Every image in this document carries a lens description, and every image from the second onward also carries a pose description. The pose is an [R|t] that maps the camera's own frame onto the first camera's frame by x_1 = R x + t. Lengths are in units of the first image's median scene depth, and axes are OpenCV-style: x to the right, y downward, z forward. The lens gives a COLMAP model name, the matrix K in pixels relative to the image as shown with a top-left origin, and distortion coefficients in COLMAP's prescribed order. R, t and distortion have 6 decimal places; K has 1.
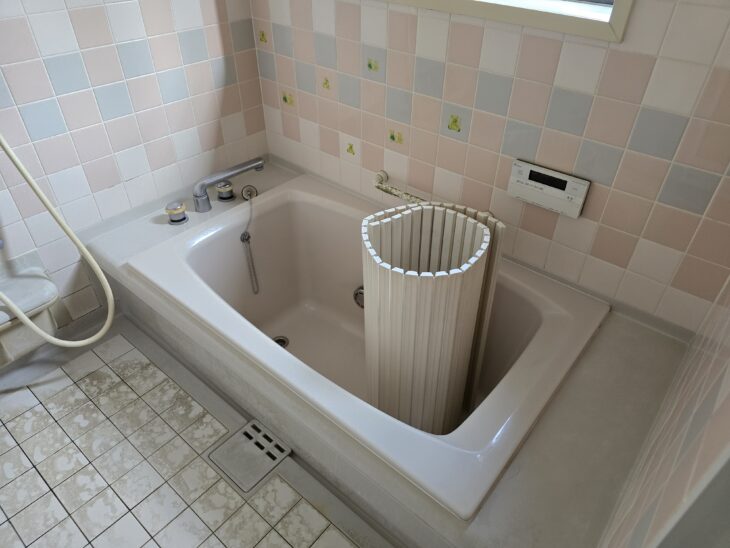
lens RADIAL K [[494.5, 0, 365.0], [0, 494.5, 274.0], [0, 0, 1]] dist [0.056523, -0.048197]
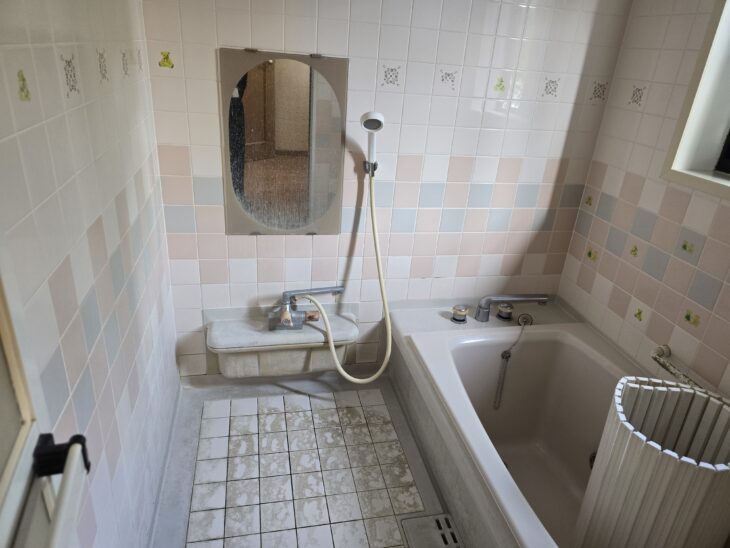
lens RADIAL K [[487.7, 0, 375.3], [0, 487.7, 273.8], [0, 0, 1]] dist [0.079238, -0.085421]
pose [[0.801897, 0.293593, -0.520351, 0.046579], [-0.420504, 0.896036, -0.142463, 0.048628], [0.424427, 0.333050, 0.841985, -0.119399]]
